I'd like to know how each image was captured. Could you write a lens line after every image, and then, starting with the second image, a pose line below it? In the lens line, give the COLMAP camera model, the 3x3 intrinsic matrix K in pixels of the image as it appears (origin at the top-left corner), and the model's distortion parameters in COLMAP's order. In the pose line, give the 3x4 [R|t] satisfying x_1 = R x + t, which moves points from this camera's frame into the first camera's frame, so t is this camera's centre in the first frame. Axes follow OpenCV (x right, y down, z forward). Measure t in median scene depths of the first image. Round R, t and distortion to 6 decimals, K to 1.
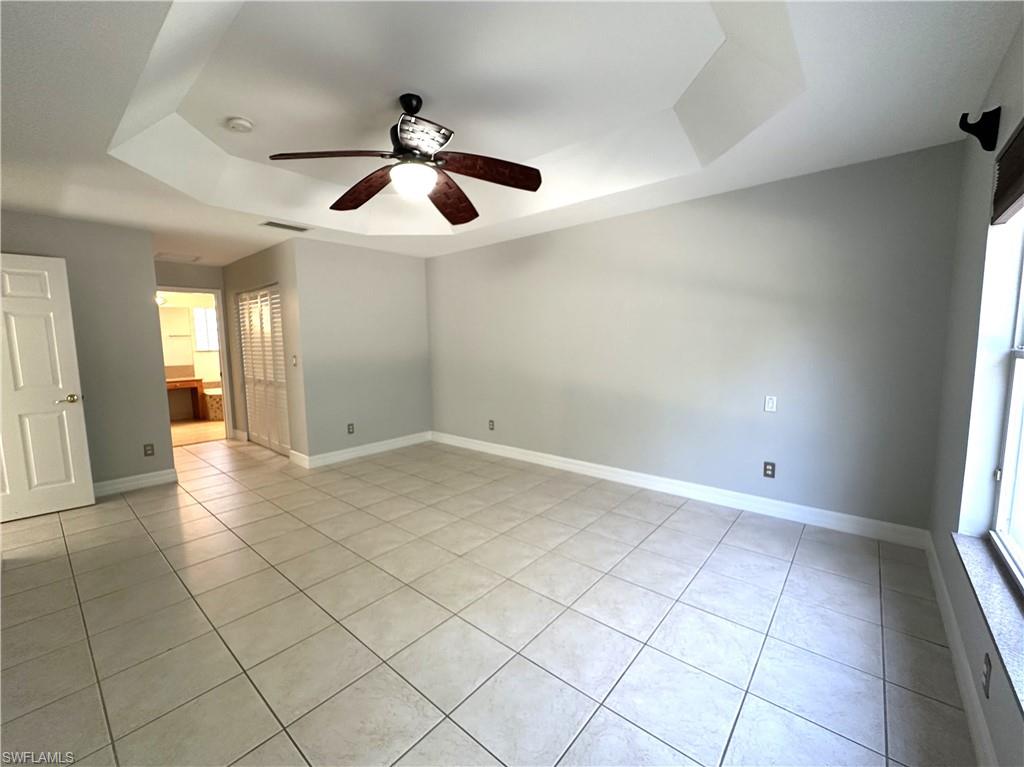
lens RADIAL K [[411.0, 0, 506.9], [0, 411.0, 385.1], [0, 0, 1]] dist [0.000361, 0.000042]
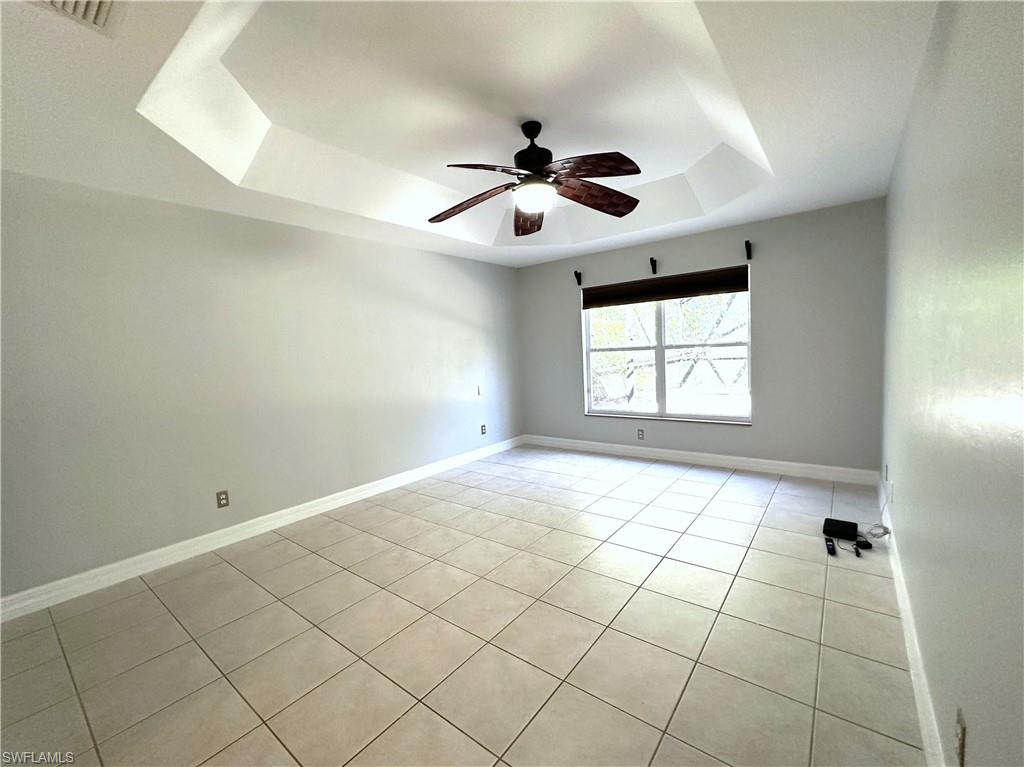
lens RADIAL K [[411.0, 0, 506.3], [0, 411.0, 385.4], [0, 0, 1]] dist [0.000361, 0.000042]
pose [[-0.013384, -0.067270, 0.997645, -0.872084], [0.156423, 0.985309, 0.068537, -0.063995], [-0.987600, 0.156972, -0.002664, 0.741098]]
